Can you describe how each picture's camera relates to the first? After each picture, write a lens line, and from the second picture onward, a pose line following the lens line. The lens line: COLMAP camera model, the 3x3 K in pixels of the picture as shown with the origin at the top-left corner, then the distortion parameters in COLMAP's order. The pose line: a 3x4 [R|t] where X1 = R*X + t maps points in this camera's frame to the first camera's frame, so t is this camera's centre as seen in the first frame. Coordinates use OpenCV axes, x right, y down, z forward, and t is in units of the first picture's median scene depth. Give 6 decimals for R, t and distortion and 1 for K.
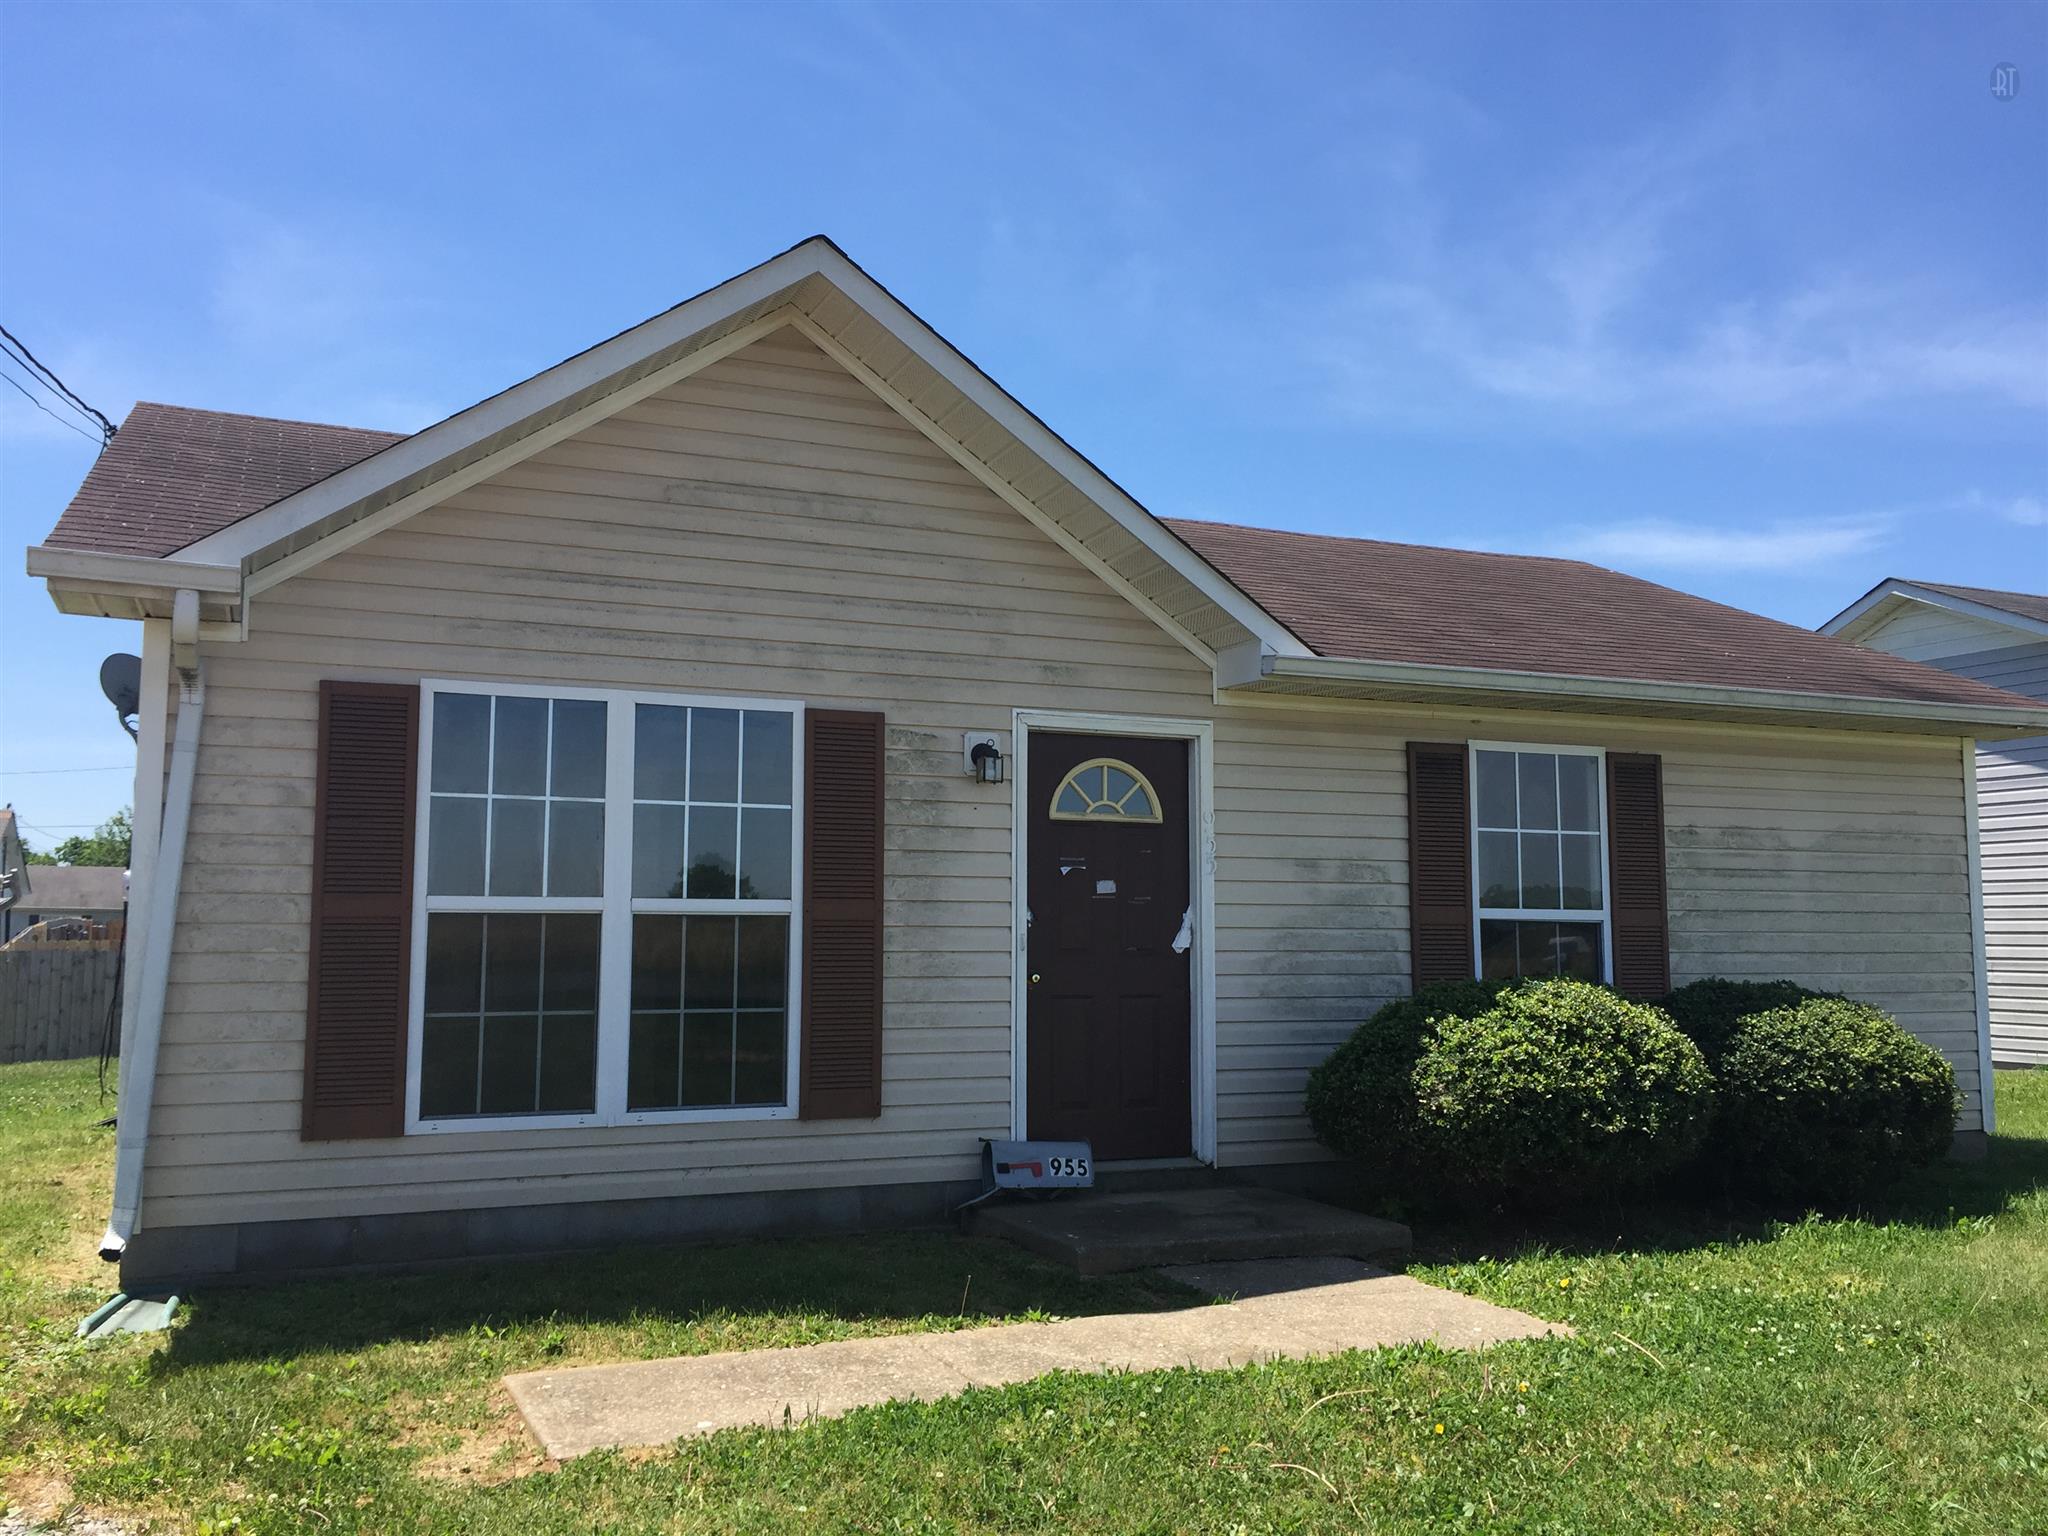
lens RADIAL K [[1741.0, 0, 1019.9], [0, 1741.0, 760.5], [0, 0, 1]] dist [0.069470, -0.056371]
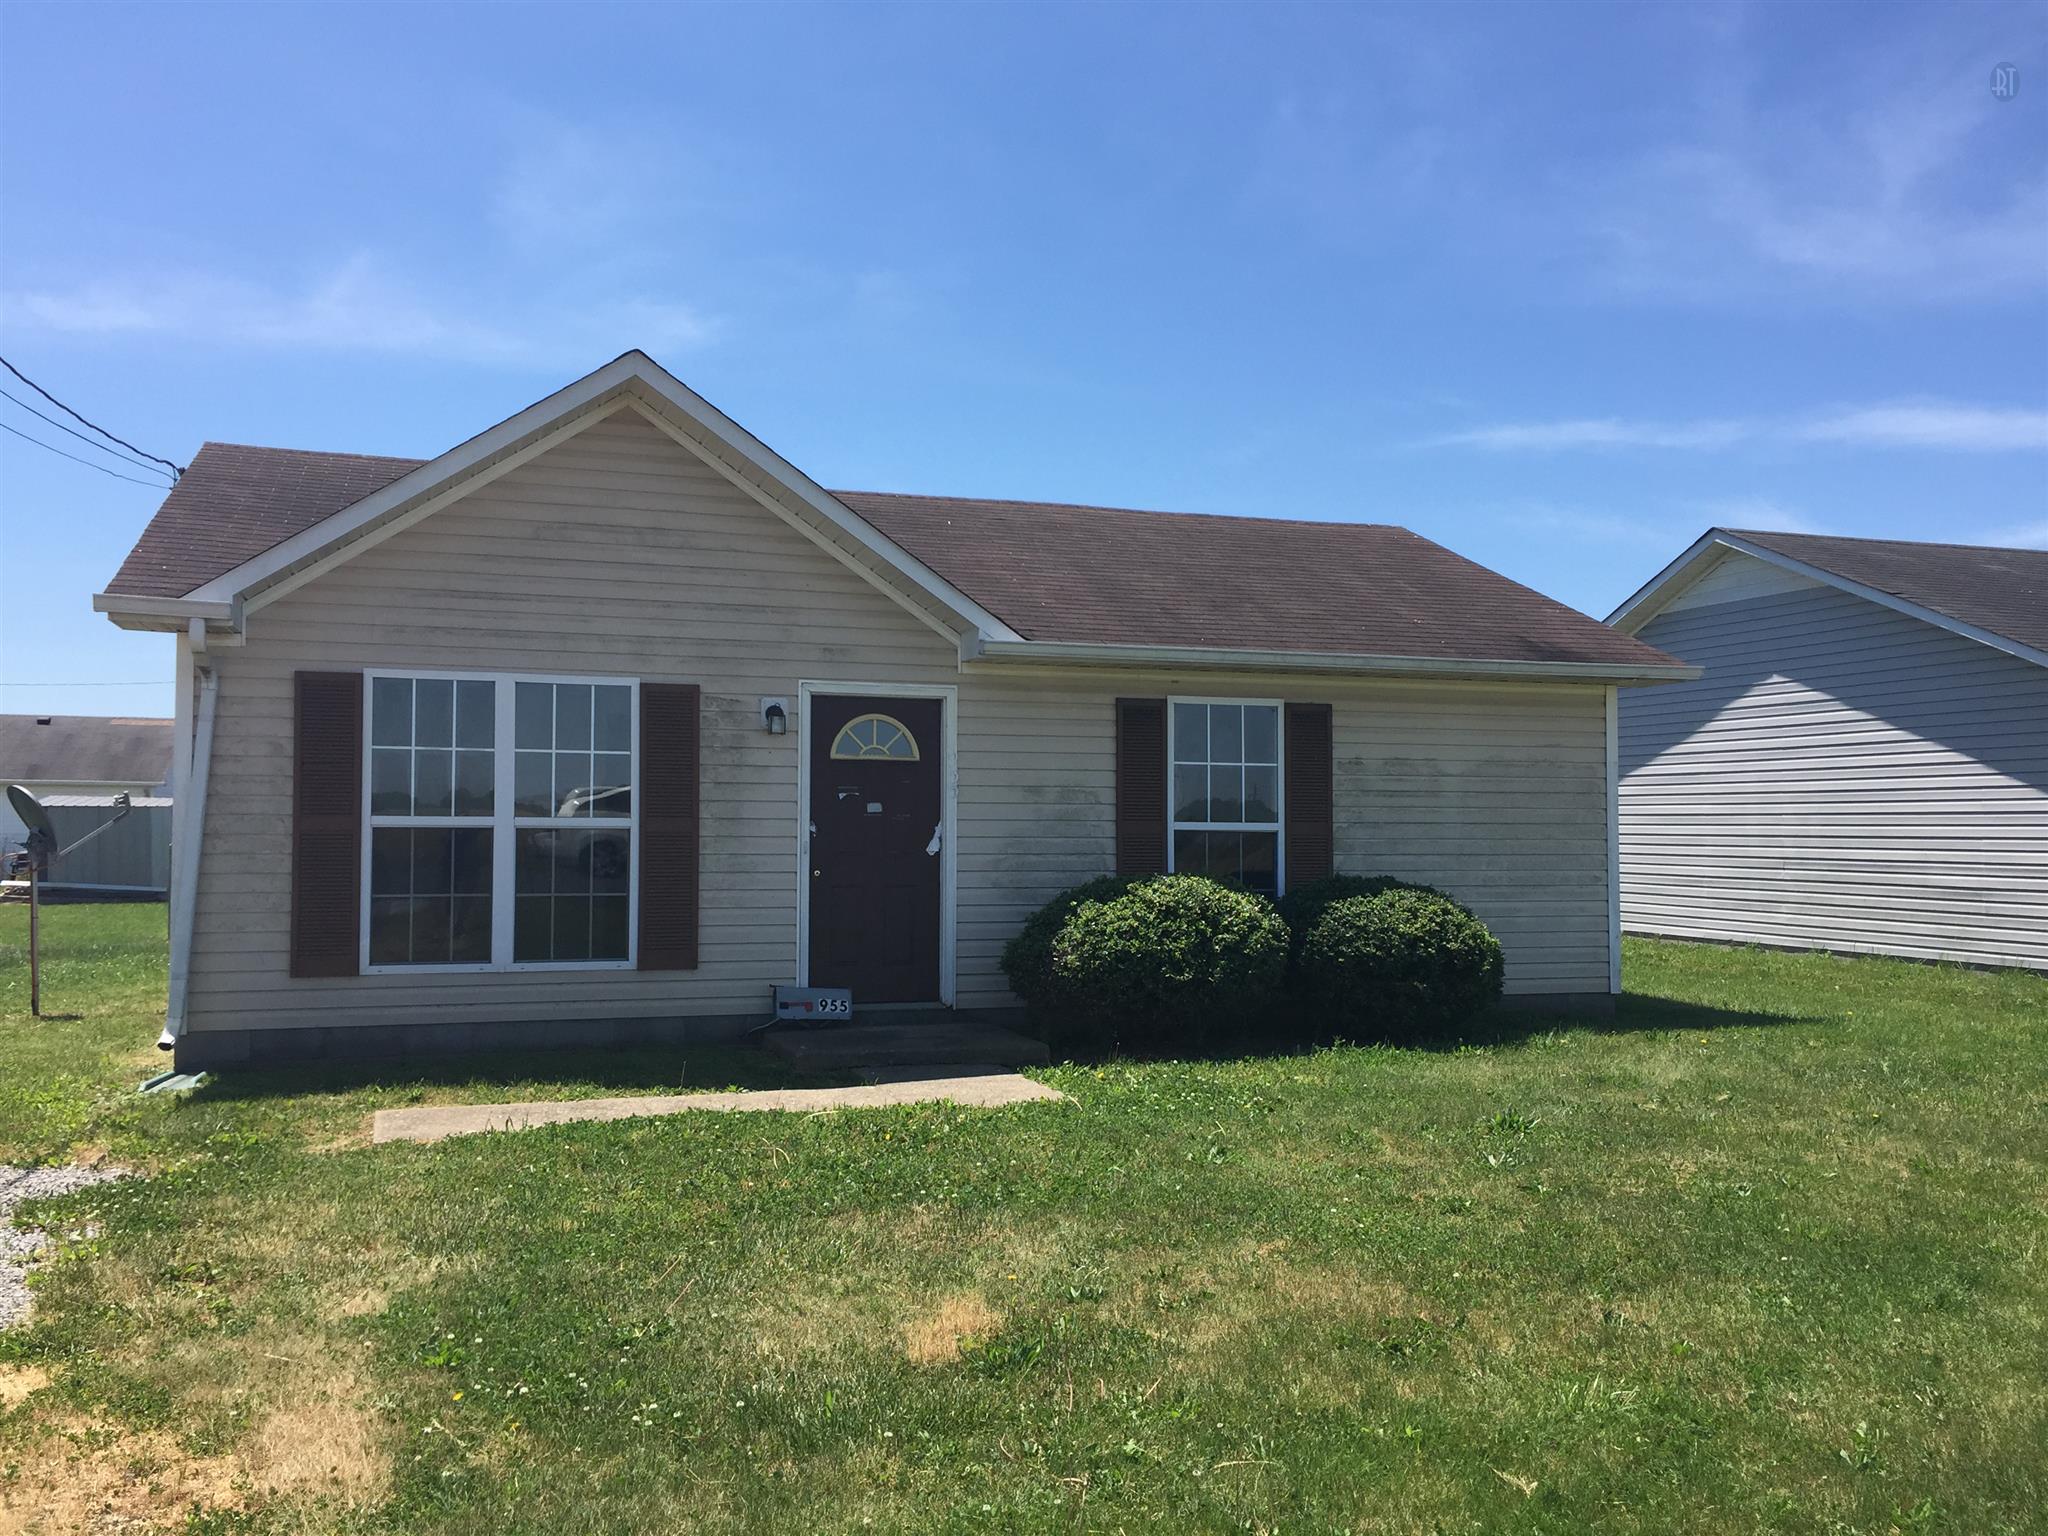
lens RADIAL K [[1734.6, 0, 1024.0], [0, 1734.6, 768.0], [0, 0, 1]] dist [0.060433, -0.003794]
pose [[0.996248, -0.000944, -0.086540, 0.308990], [0.006456, 0.997966, 0.063428, -0.048605], [0.086304, -0.063749, 0.994227, -0.380974]]
